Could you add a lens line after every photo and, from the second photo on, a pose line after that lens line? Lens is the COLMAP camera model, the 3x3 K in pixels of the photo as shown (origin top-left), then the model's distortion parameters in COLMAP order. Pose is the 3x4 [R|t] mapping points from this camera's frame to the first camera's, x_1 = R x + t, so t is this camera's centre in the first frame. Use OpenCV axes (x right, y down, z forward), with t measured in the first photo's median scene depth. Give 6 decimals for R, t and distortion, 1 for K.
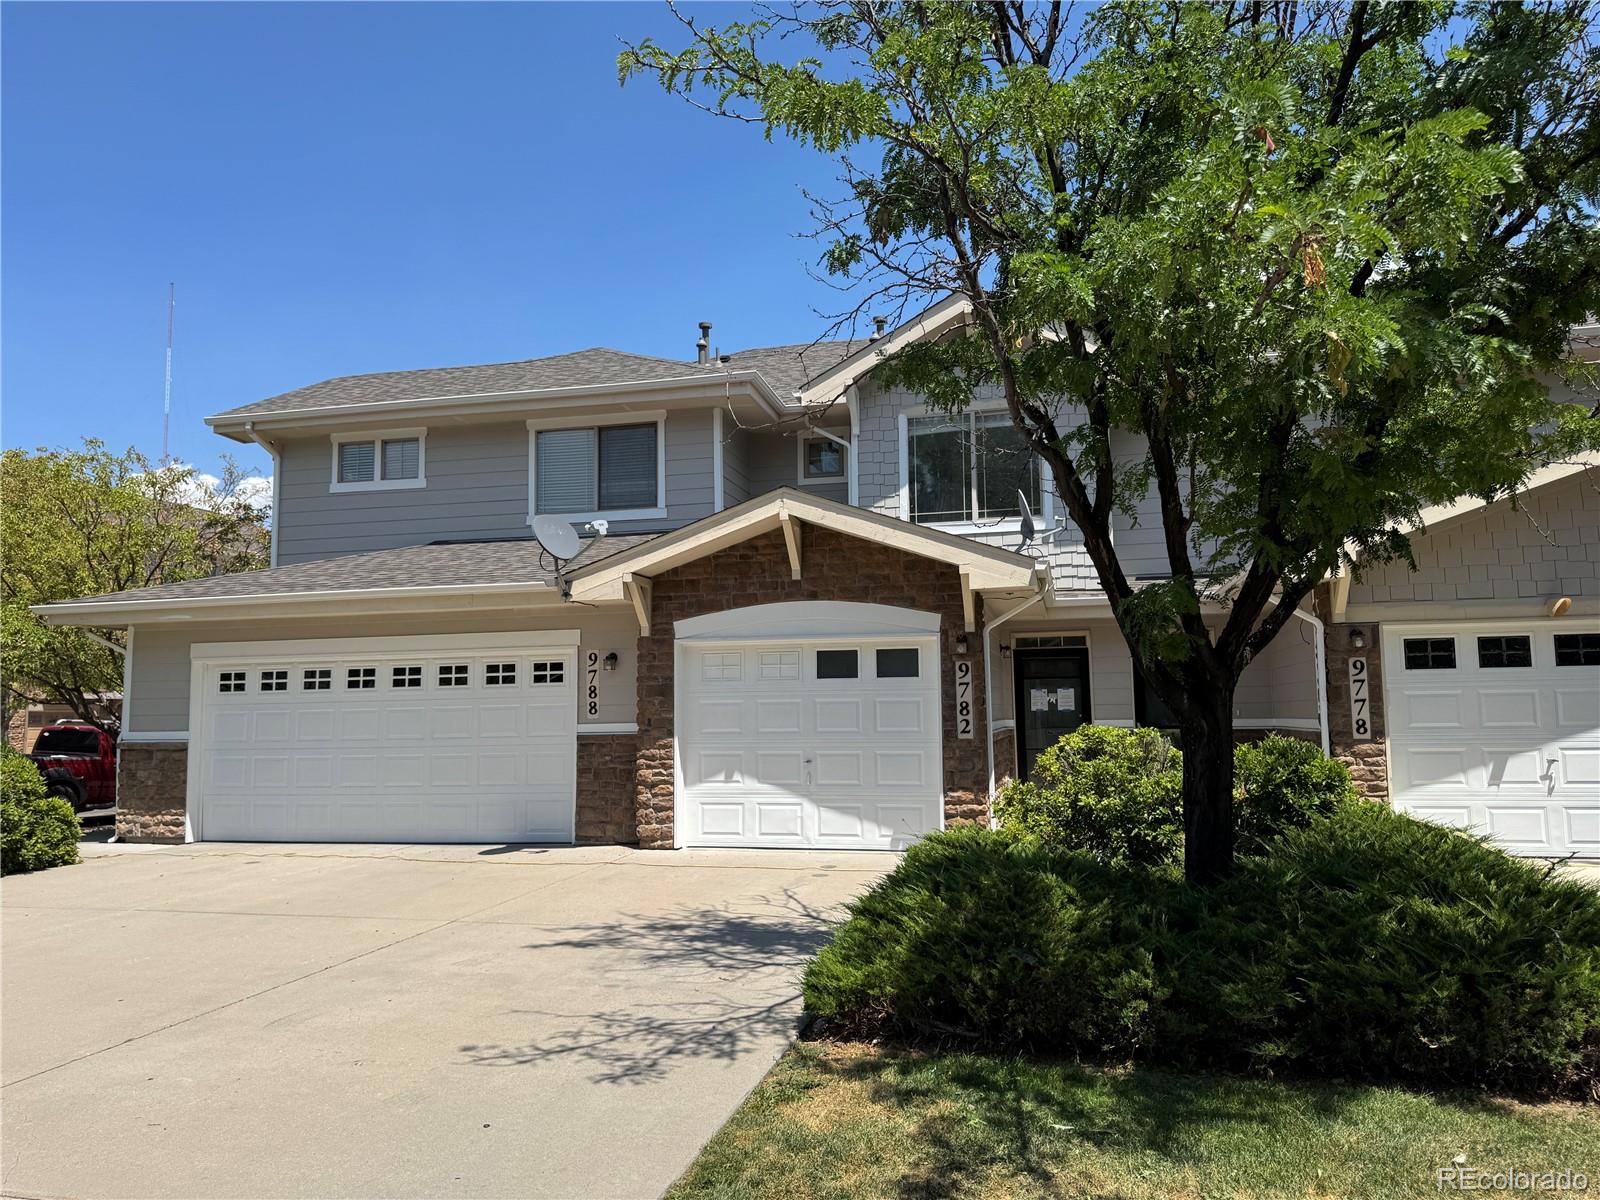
lens RADIAL K [[1139.1, 0, 817.9], [0, 1139.1, 592.1], [0, 0, 1]] dist [0.024953, -0.040796]
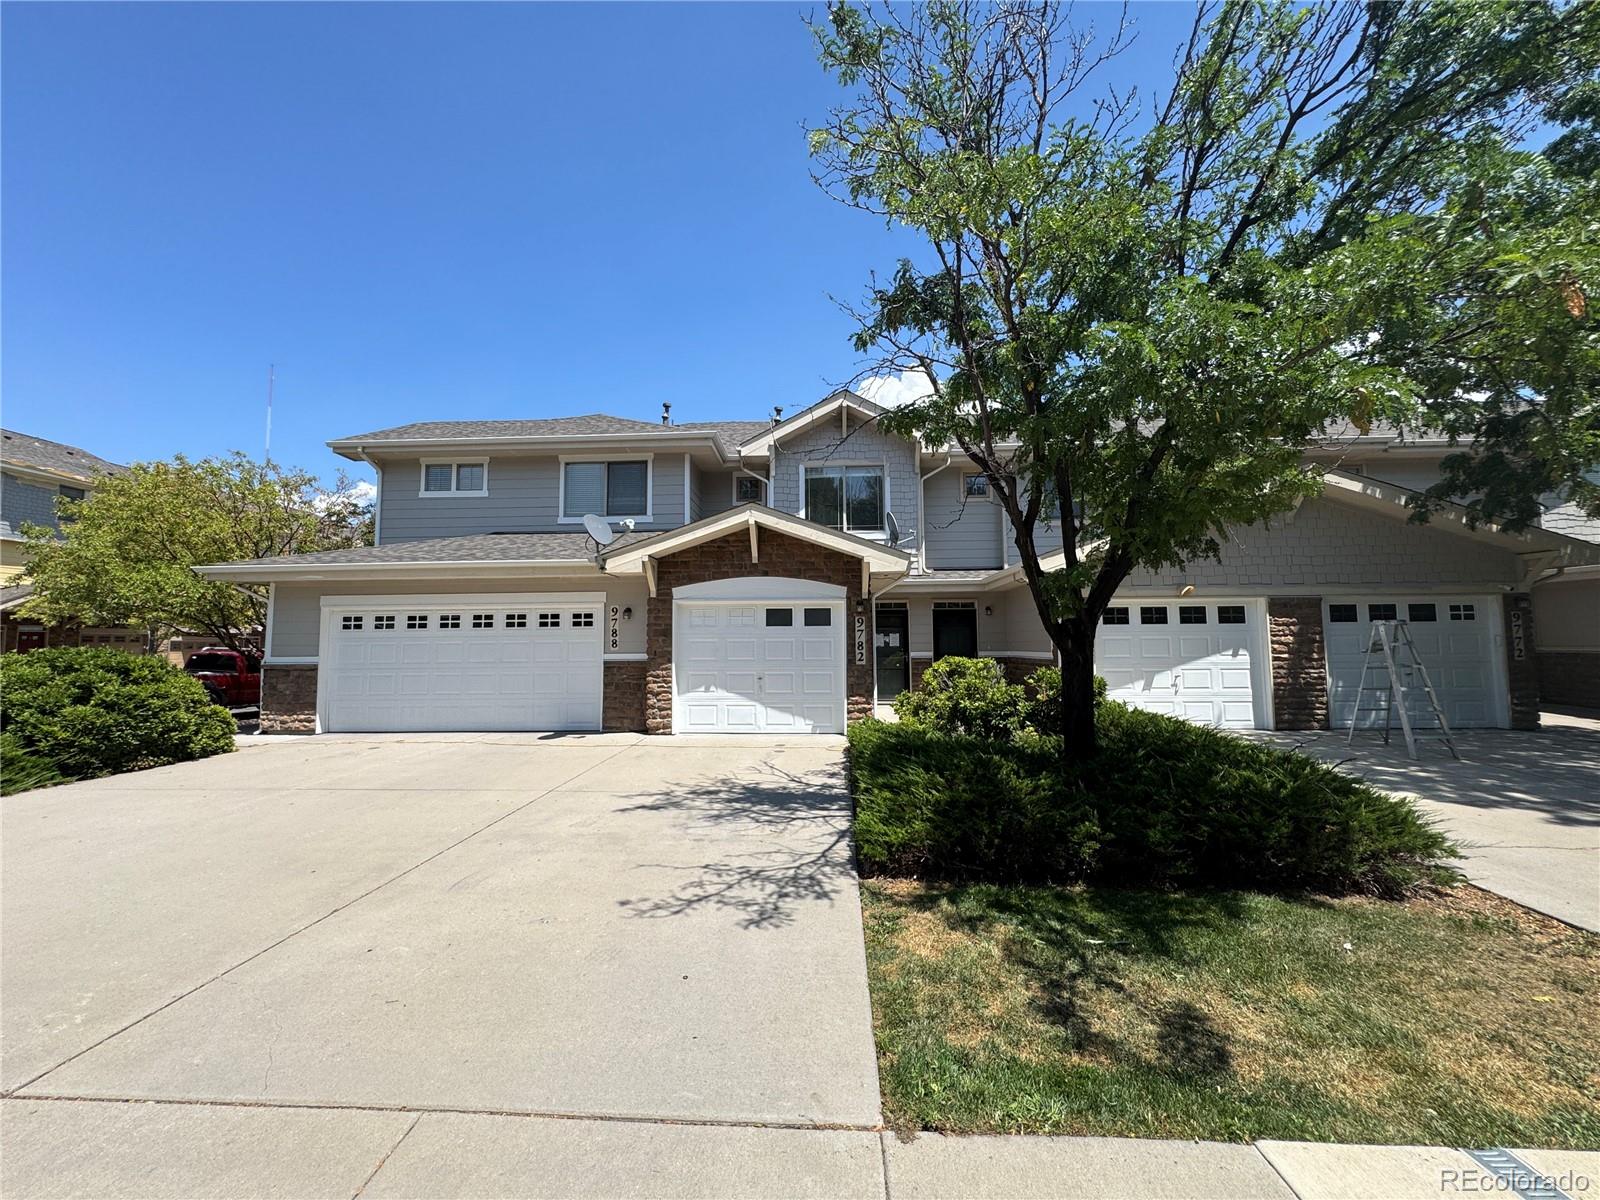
lens RADIAL K [[641.1, 0, 801.7], [0, 641.1, 593.2], [0, 0, 1]] dist [-0.008710, 0.000777]
pose [[0.982410, 0.021579, 0.185487, -0.125450], [-0.026021, 0.999429, 0.021545, 0.010344], [-0.184916, -0.025993, 0.982410, 0.122326]]
